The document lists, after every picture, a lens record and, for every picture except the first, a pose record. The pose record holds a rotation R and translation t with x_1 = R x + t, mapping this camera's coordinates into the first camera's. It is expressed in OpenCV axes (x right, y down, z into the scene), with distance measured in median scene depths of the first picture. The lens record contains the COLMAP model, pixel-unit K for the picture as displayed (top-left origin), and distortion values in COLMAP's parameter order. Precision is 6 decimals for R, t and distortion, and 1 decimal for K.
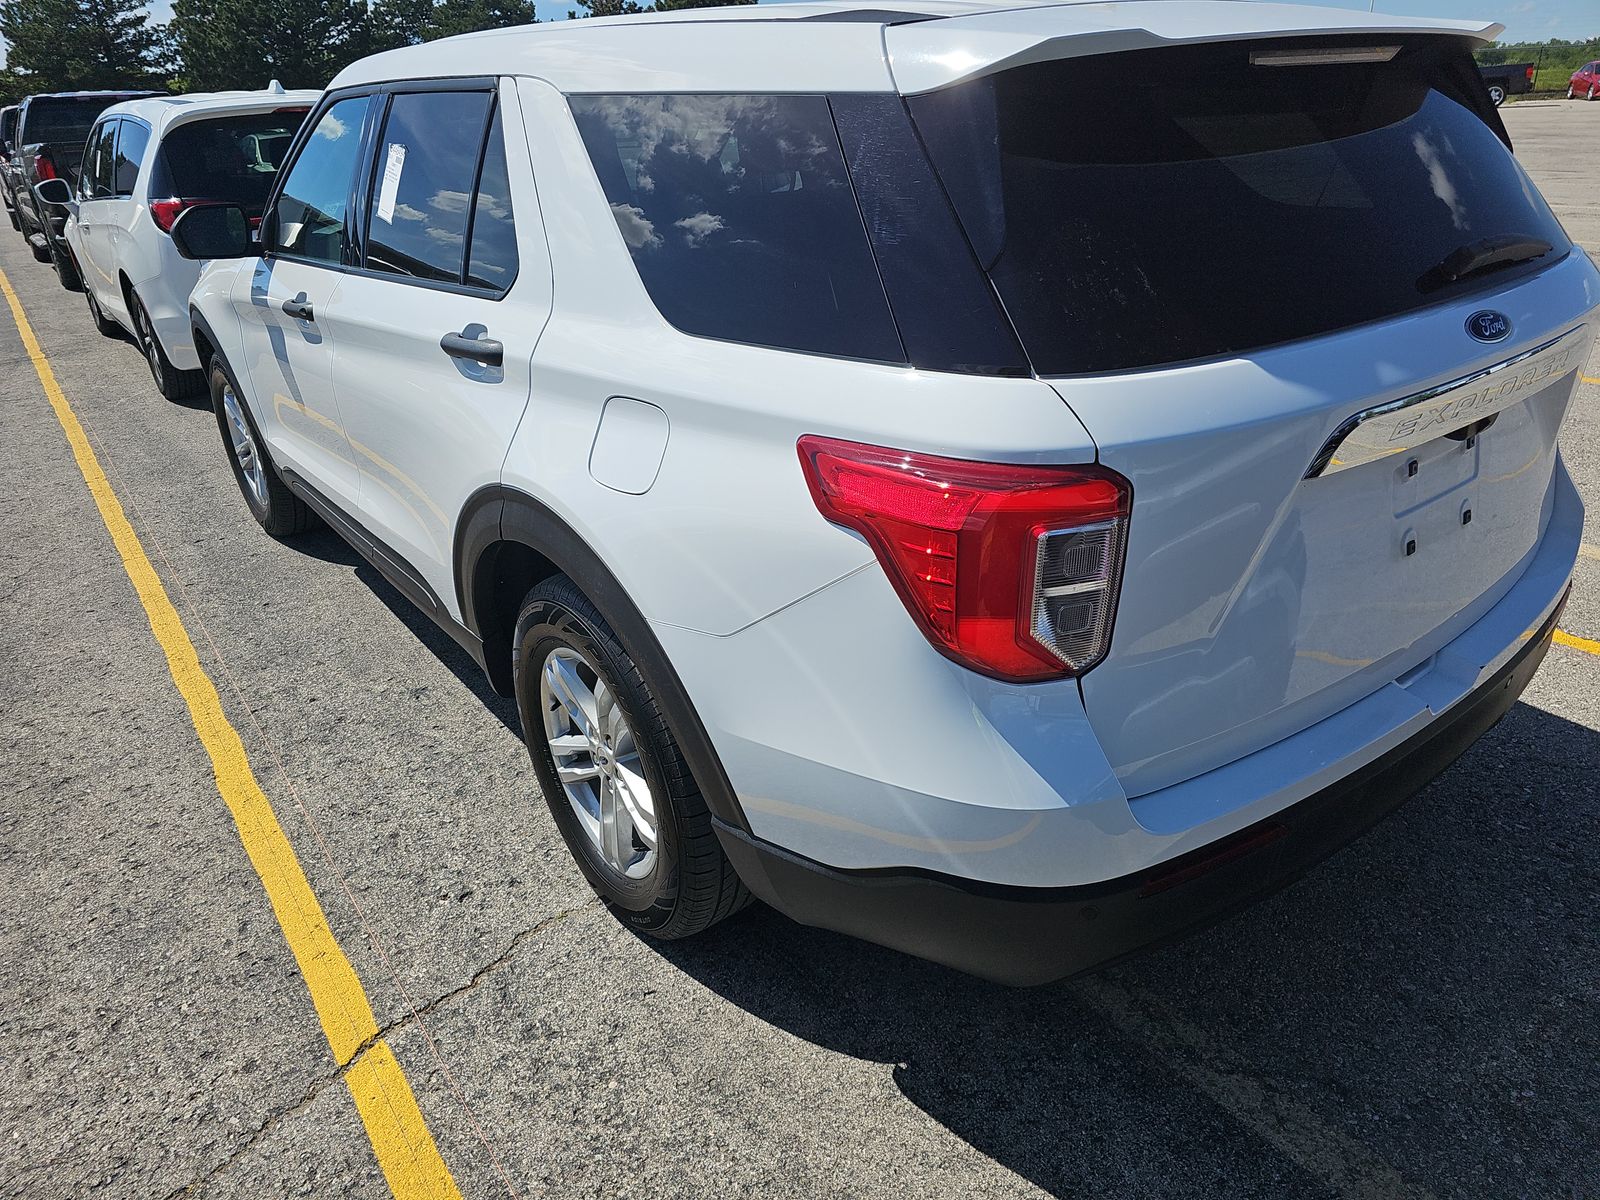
lens RADIAL K [[1086.5, 0, 800.0], [0, 1086.5, 600.0], [0, 0, 1]] dist [0.031007, -0.023460]
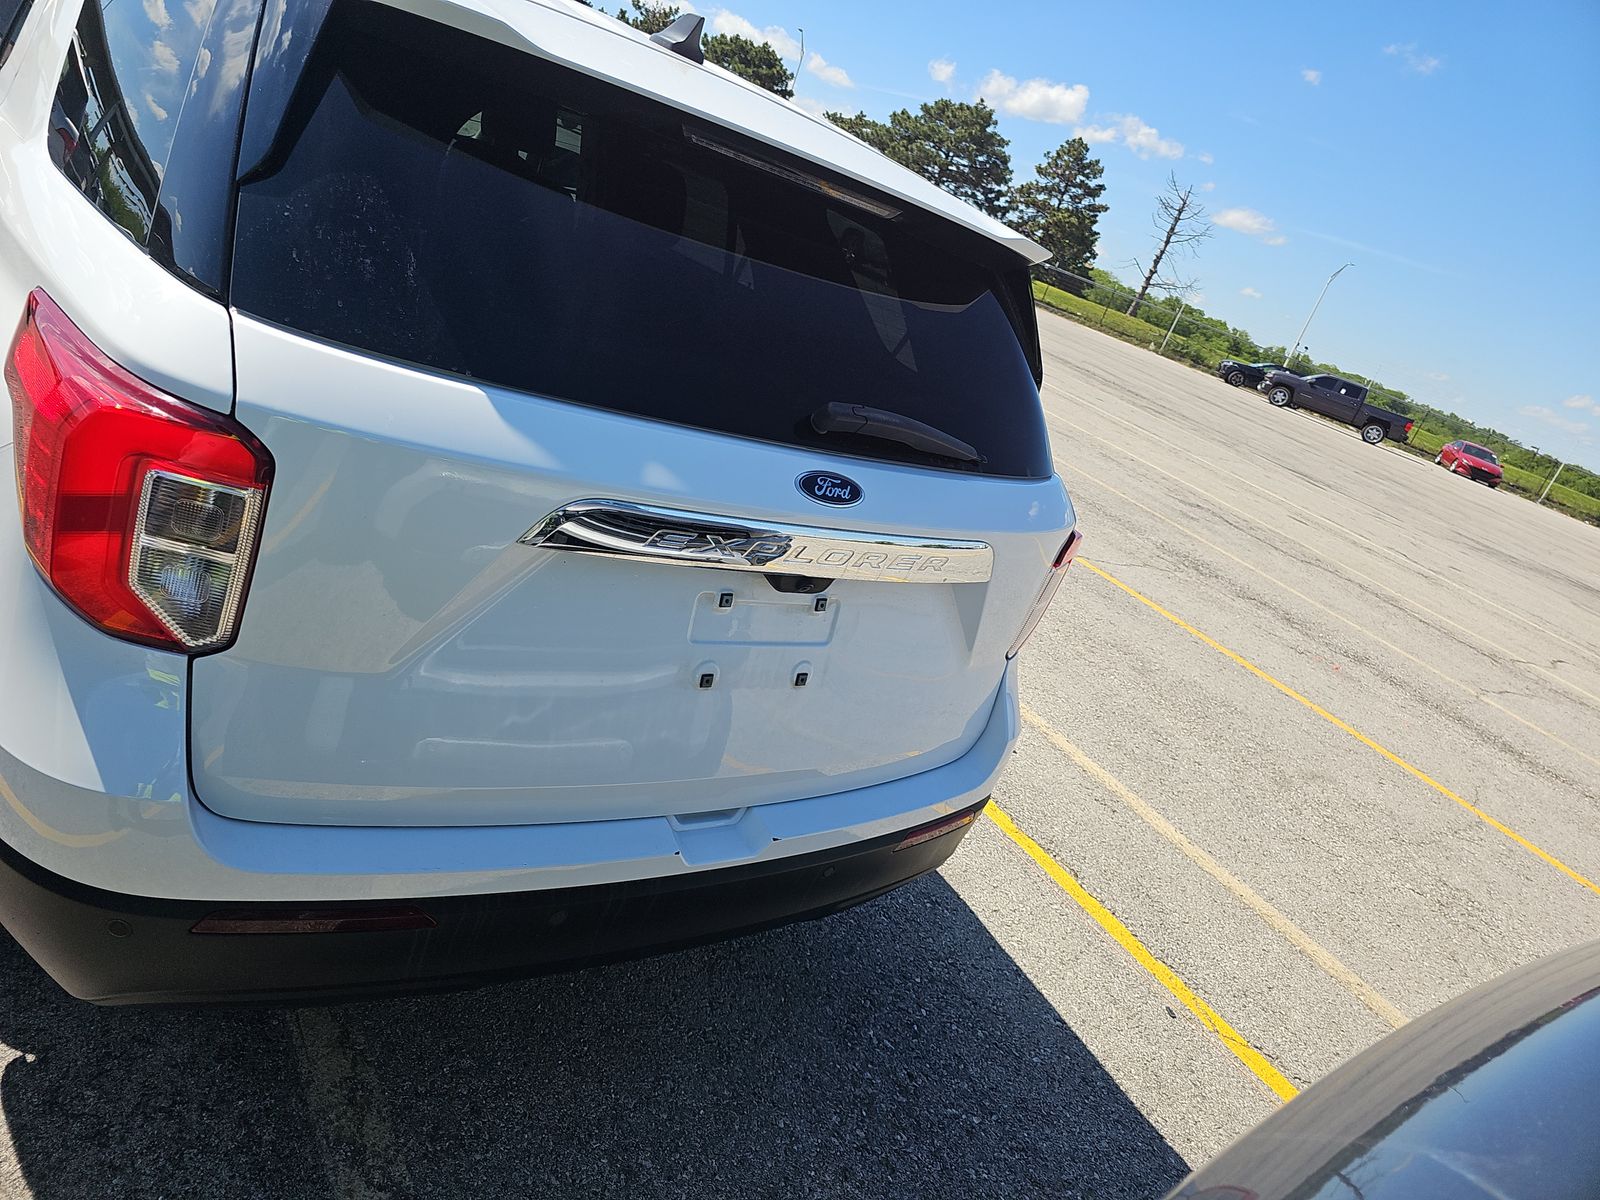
lens RADIAL K [[1066.5, 0, 798.2], [0, 1066.5, 563.2], [0, 0, 1]] dist [0.076705, -0.058500]
pose [[0.920981, 0.380633, 0.083138, 0.444439], [-0.370977, 0.921941, -0.111359, -0.058714], [-0.119035, 0.071717, 0.990297, 0.057984]]
